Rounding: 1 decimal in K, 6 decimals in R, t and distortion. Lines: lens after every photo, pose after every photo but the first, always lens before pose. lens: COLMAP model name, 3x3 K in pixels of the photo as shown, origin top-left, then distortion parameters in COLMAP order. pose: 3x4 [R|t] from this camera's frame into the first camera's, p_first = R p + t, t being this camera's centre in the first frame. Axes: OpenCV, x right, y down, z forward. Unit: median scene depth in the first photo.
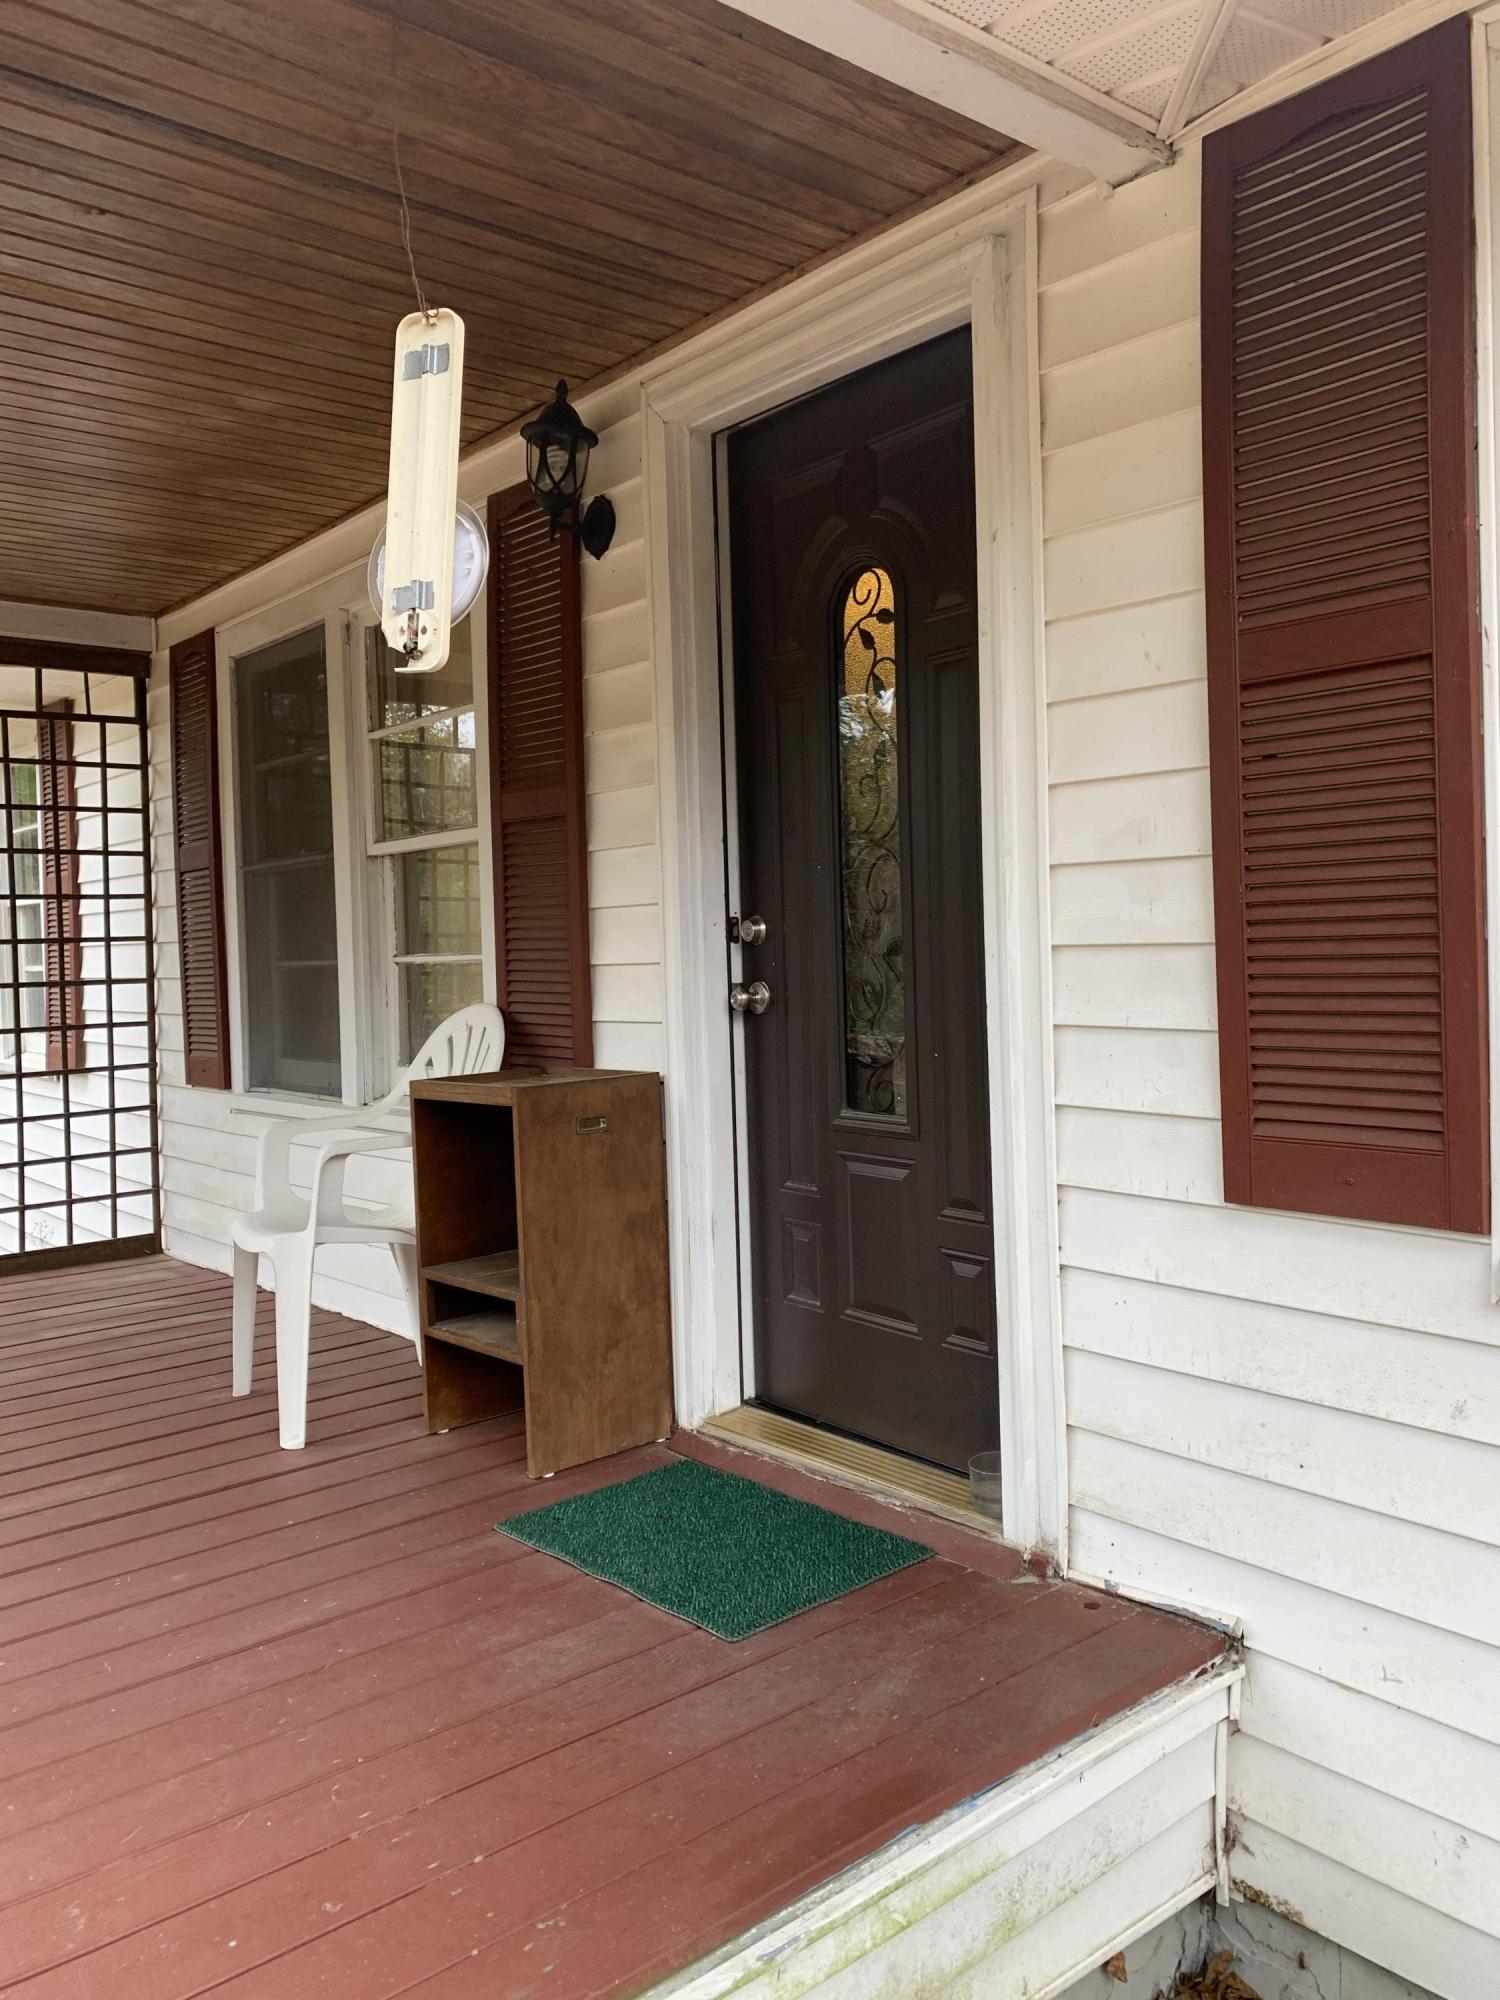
lens RADIAL K [[1516.4, 0, 745.7], [0, 1516.4, 958.9], [0, 0, 1]] dist [0.052597, -0.062972]
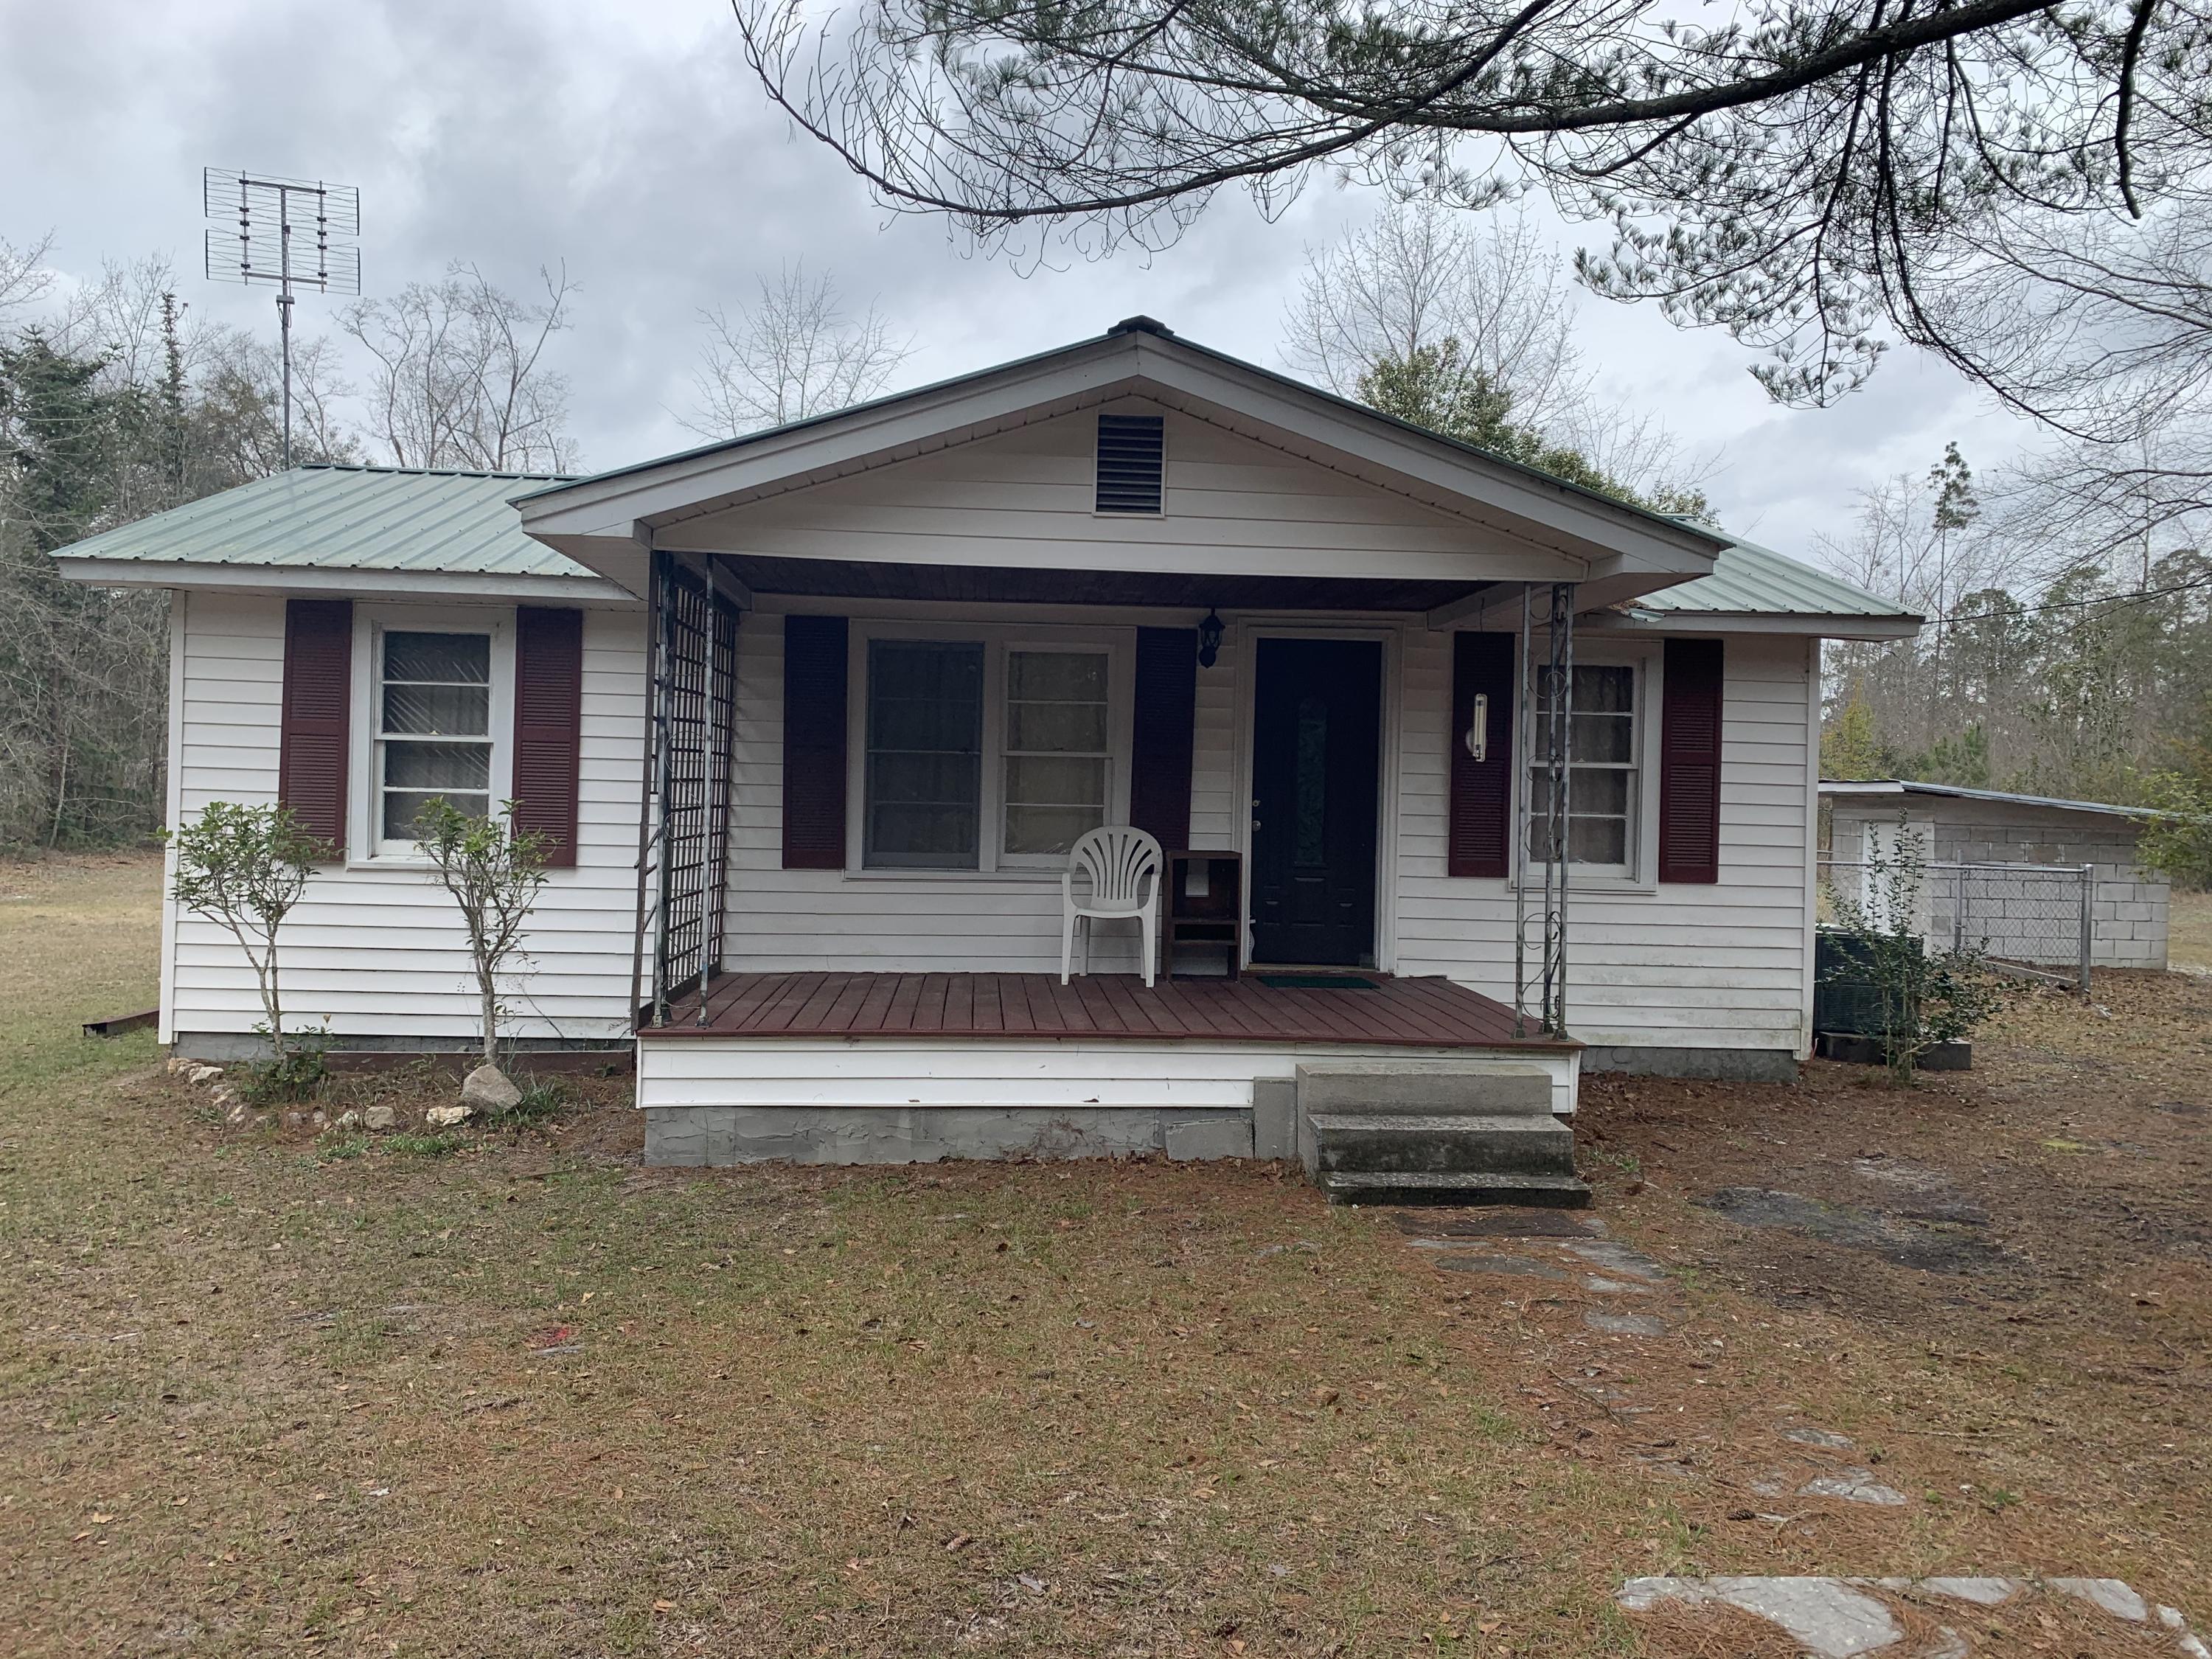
lens RADIAL K [[1677.2, 0, 1112.0], [0, 1677.2, 836.9], [0, 0, 1]] dist [0.052597, -0.062972]
pose [[0.582401, 0.029297, 0.812373, -2.876673], [-0.037937, 0.999241, -0.008839, 0.088248], [-0.812016, -0.025671, 0.583071, -0.700037]]
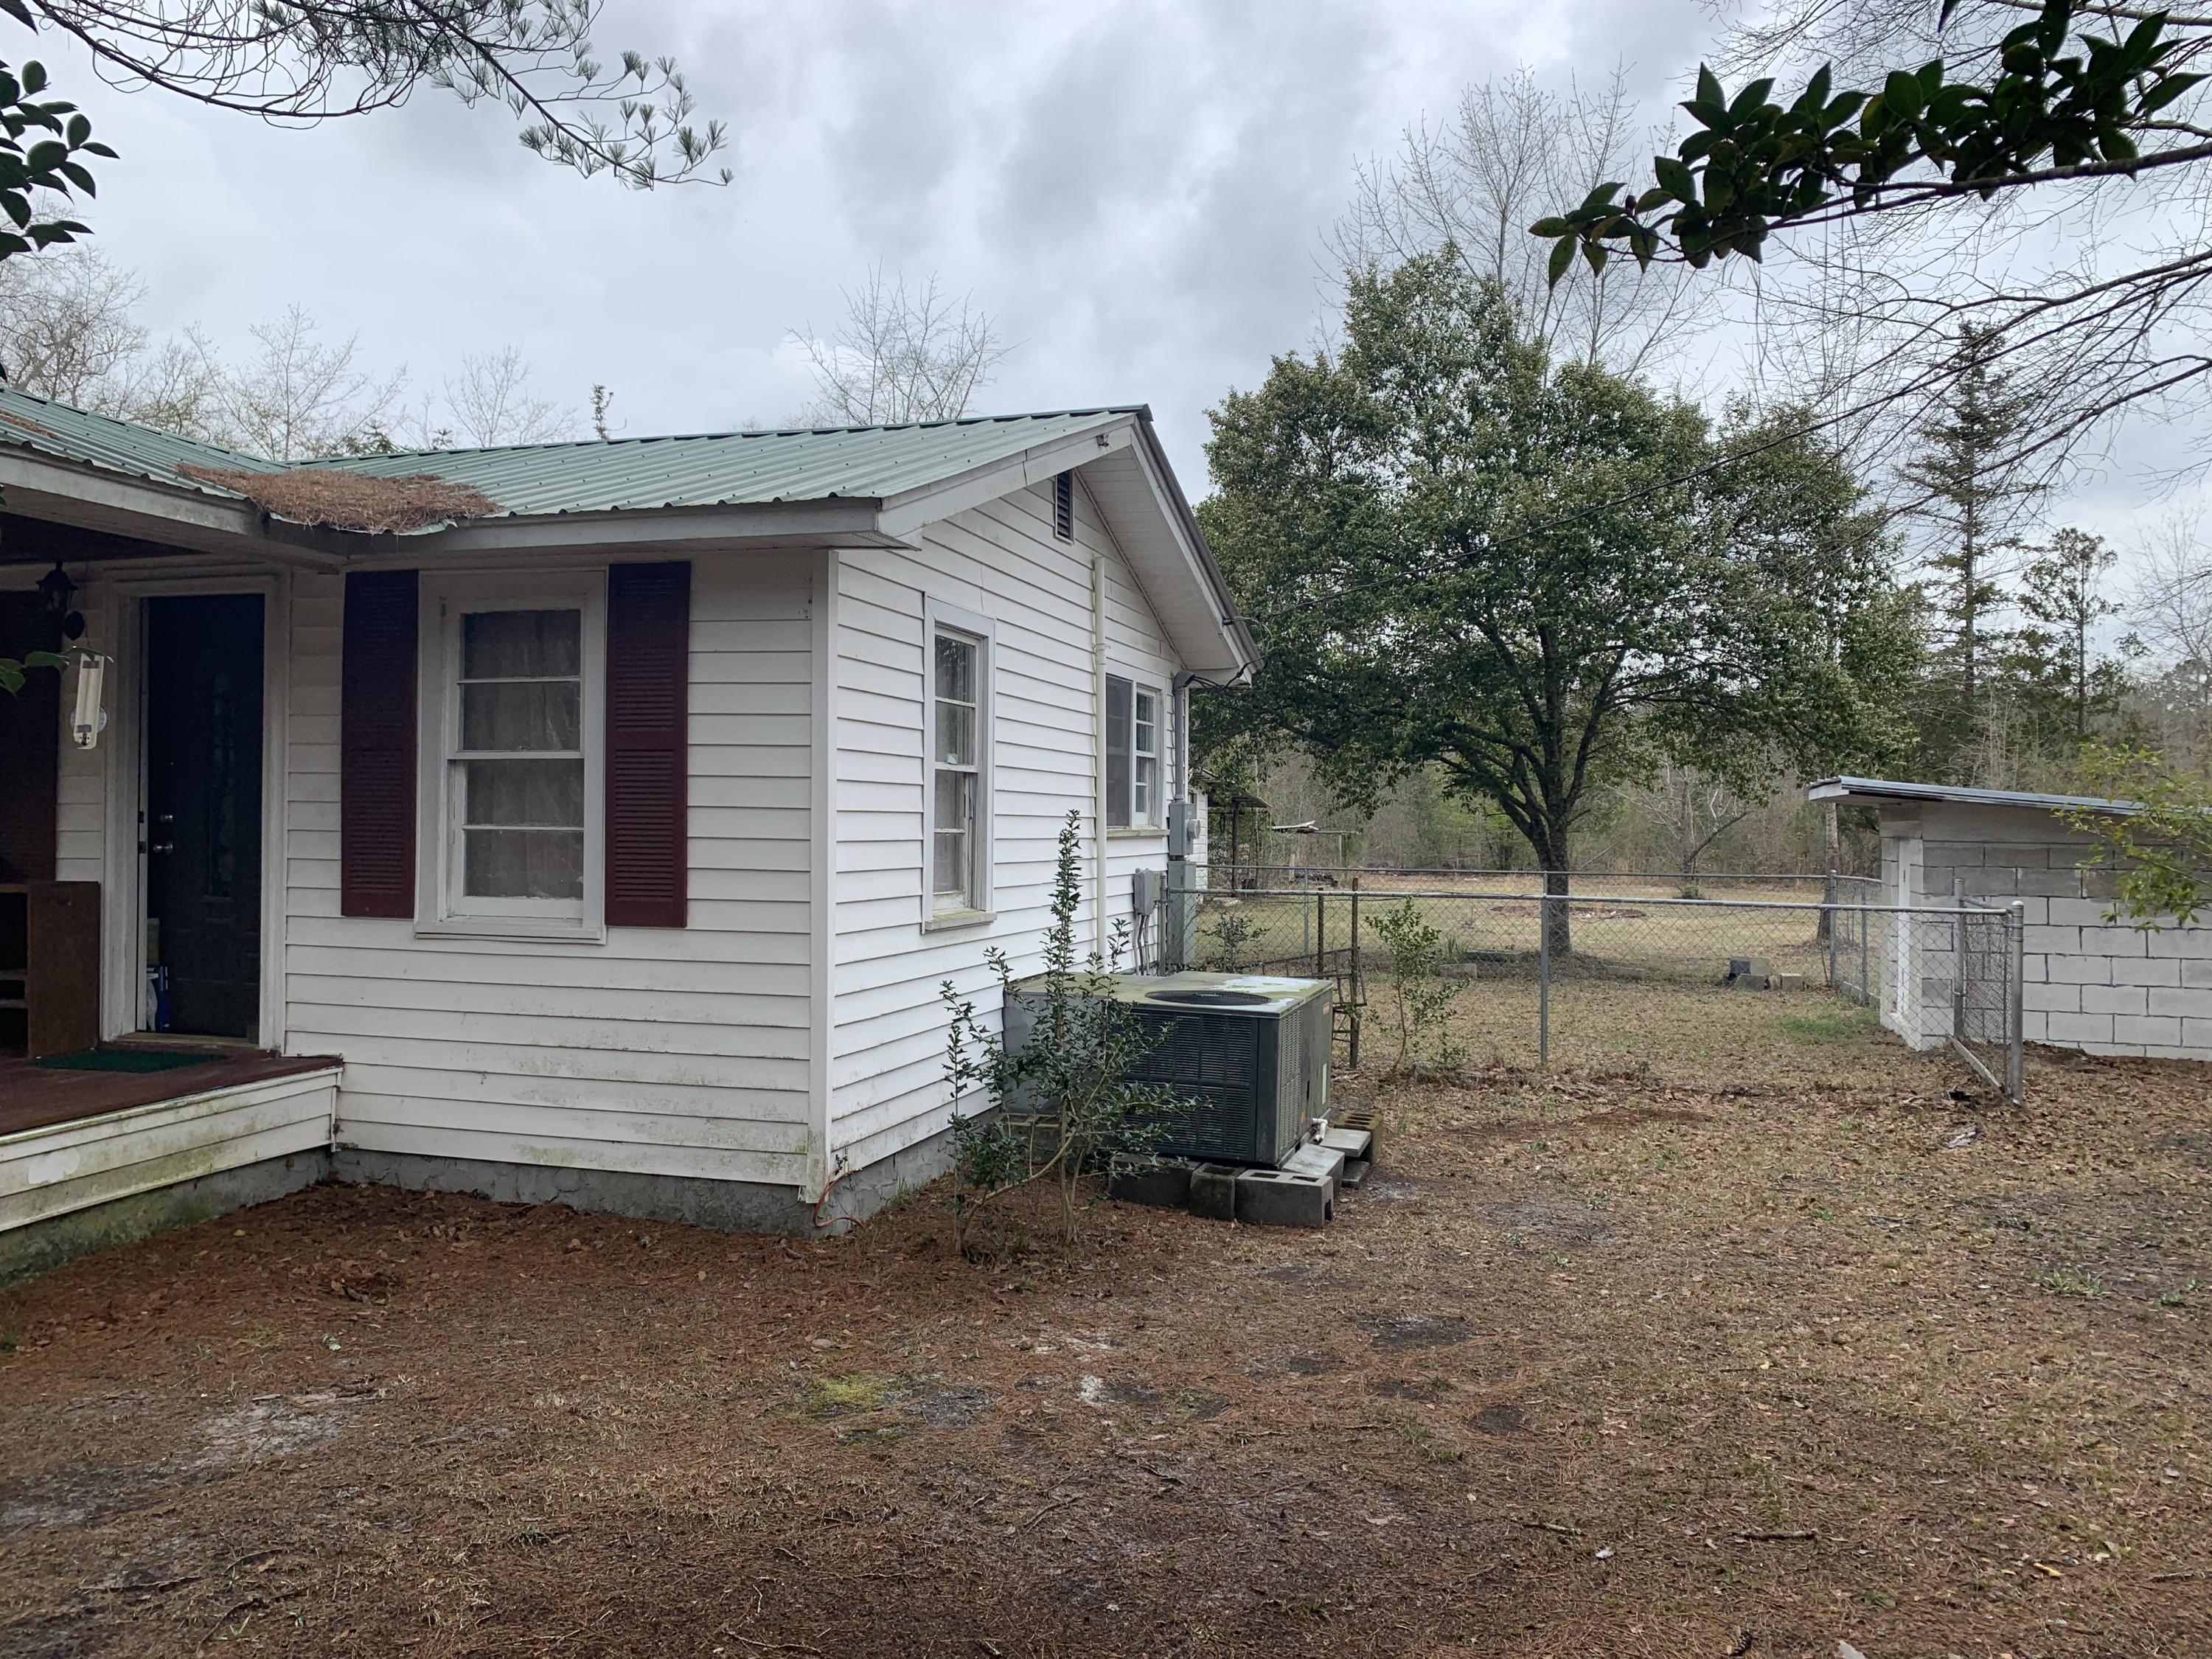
lens RADIAL K [[1698.8, 0, 1090.0], [0, 1698.8, 838.4], [0, 0, 1]] dist [0.032217, -0.033084]
pose [[0.835149, 0.037338, 0.548755, -0.225489], [-0.033665, 0.999293, -0.016759, 0.006742], [-0.548992, -0.004477, 0.835815, -1.897604]]
